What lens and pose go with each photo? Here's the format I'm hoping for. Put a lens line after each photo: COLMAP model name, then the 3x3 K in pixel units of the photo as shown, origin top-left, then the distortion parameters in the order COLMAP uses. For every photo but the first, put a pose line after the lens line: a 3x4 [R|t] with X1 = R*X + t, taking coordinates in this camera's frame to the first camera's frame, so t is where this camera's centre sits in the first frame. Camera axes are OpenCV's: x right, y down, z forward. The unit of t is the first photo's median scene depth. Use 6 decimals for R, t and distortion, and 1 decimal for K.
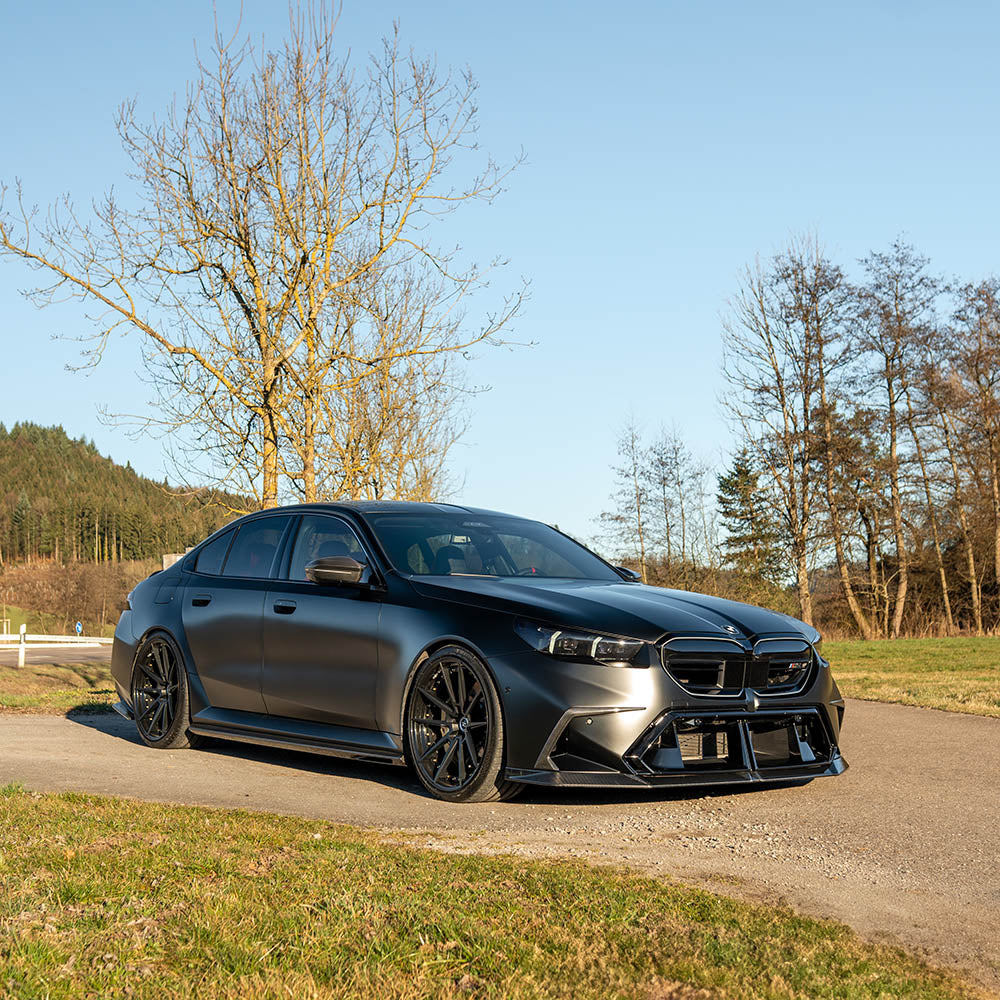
lens RADIAL K [[1647.1, 0, 502.8], [0, 1647.1, 544.5], [0, 0, 1]] dist [-0.076979, 0.071764]
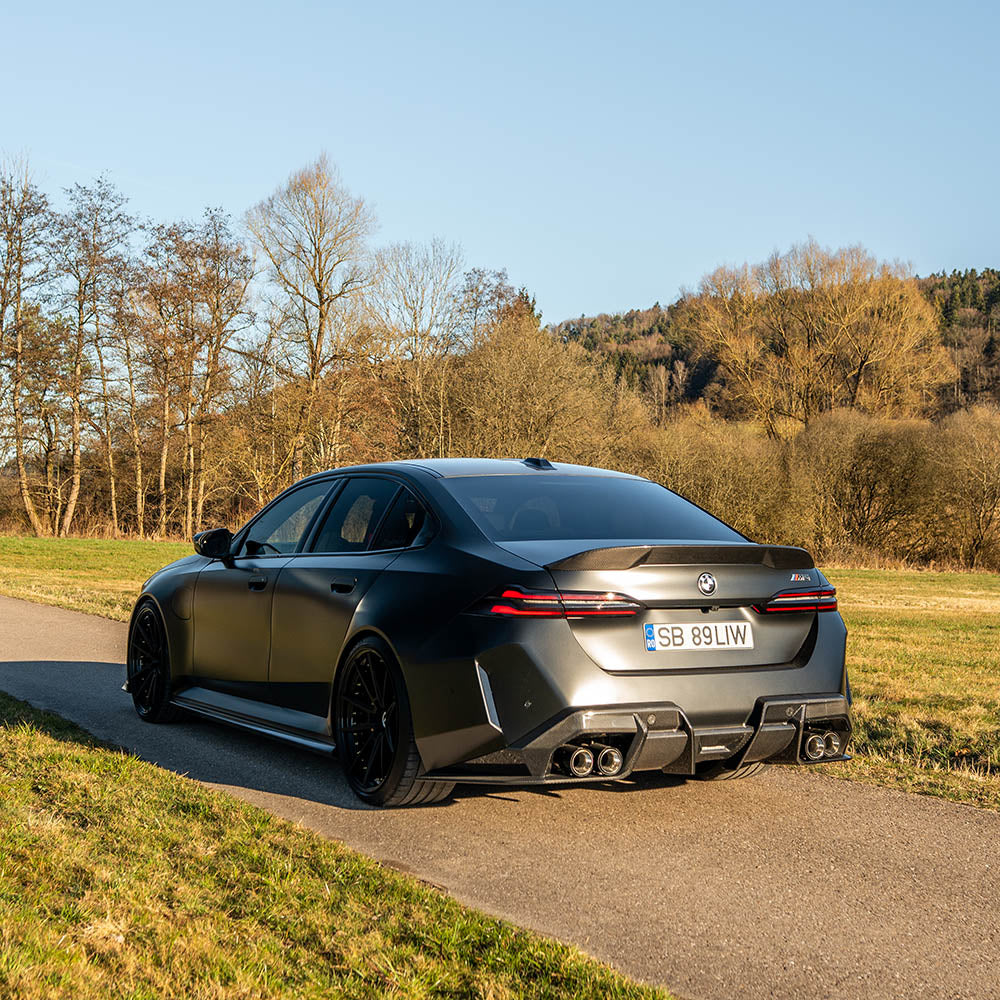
lens RADIAL K [[1763.3, 0, 514.7], [0, 1763.3, 445.1], [0, 0, 1]] dist [-0.072473, 0.031215]
pose [[0.890766, 0.086648, 0.446125, -0.022091], [-0.090544, 0.995812, -0.012624, -0.016603], [-0.445351, -0.029149, 0.894881, -0.187071]]
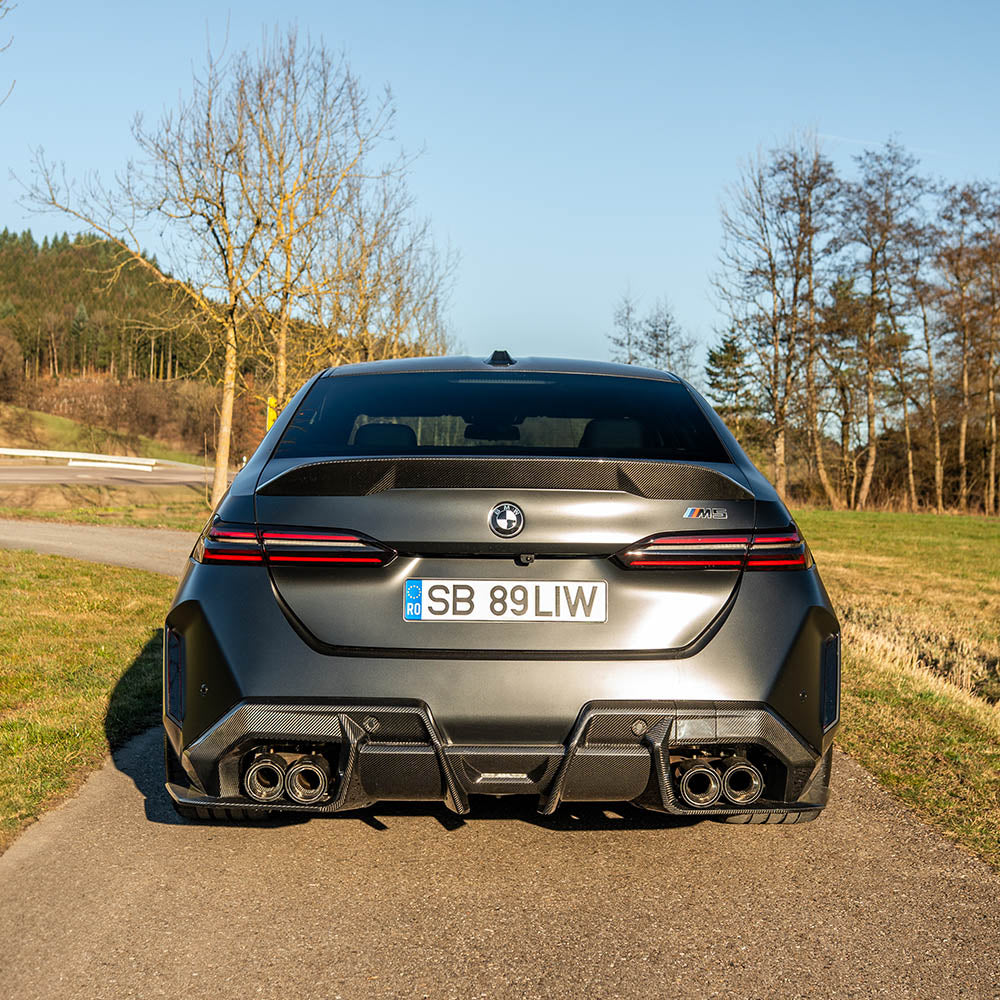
lens RADIAL K [[1745.2, 0, 500.0], [0, 1745.2, 500.0], [0, 0, 1]] dist [-0.066735, -0.168761]
pose [[0.996800, 0.066318, -0.044632, 0.052895], [-0.063063, 0.995497, 0.070771, -0.016019], [0.049124, -0.067730, 0.996494, -0.159102]]
